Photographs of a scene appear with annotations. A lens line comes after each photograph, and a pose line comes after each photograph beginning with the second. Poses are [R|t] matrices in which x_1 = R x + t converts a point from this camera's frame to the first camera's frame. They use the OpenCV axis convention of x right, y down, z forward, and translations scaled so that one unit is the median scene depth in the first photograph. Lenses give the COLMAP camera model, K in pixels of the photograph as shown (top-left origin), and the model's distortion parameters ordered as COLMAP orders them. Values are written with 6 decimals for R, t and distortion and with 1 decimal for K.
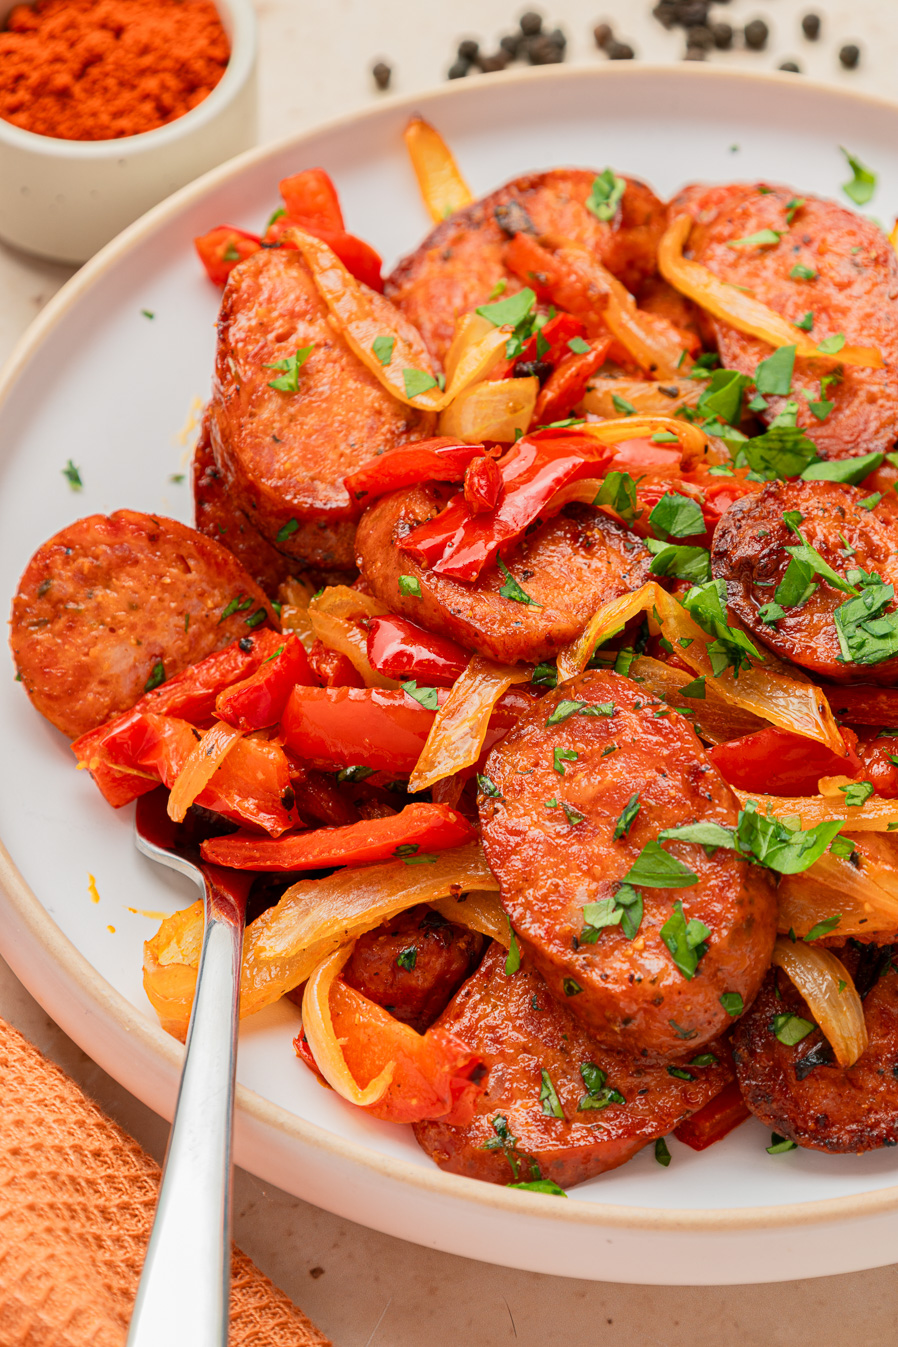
lens RADIAL K [[4043.5, 0, 453.6], [0, 4043.5, 671.1], [0, 0, 1]] dist [0.019457, 0.000000]
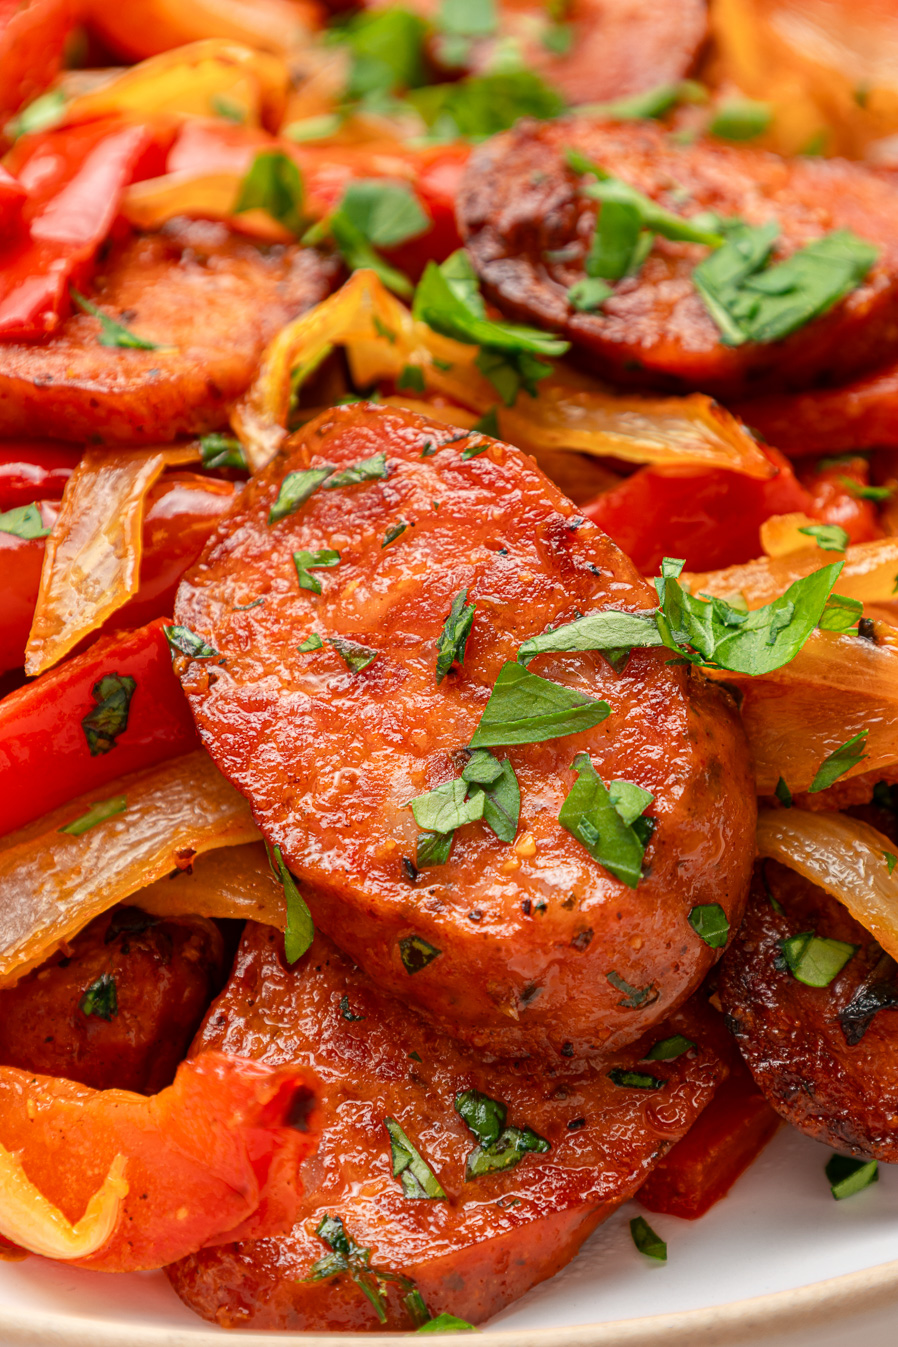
lens RADIAL K [[4114.2, 0, 436.2], [0, 4114.2, 674.5], [0, 0, 1]] dist [0.233983, 0.000000]
pose [[0.972461, -0.172267, 0.156985, -0.048013], [0.189066, 0.976947, -0.099144, 0.095605], [-0.136286, 0.126094, 0.982612, 0.443956]]
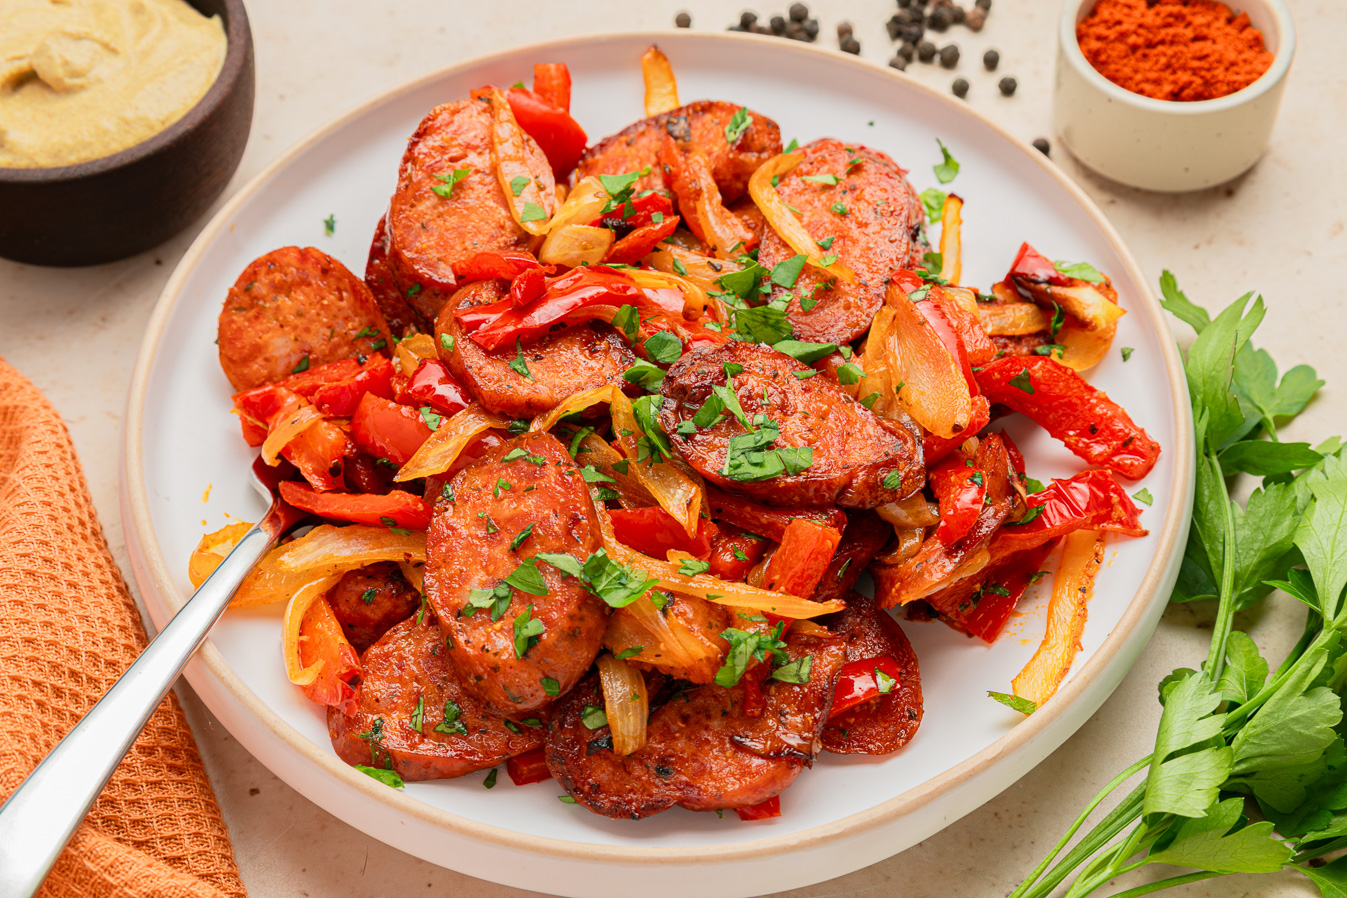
lens RADIAL K [[2654.7, 0, 679.5], [0, 2654.7, 448.2], [0, 0, 1]] dist [0.035028, 0.000000]
pose [[0.941295, 0.261222, -0.213837, 0.277677], [-0.264149, 0.964361, 0.015290, -0.021301], [0.210210, 0.042092, 0.976750, 0.118060]]
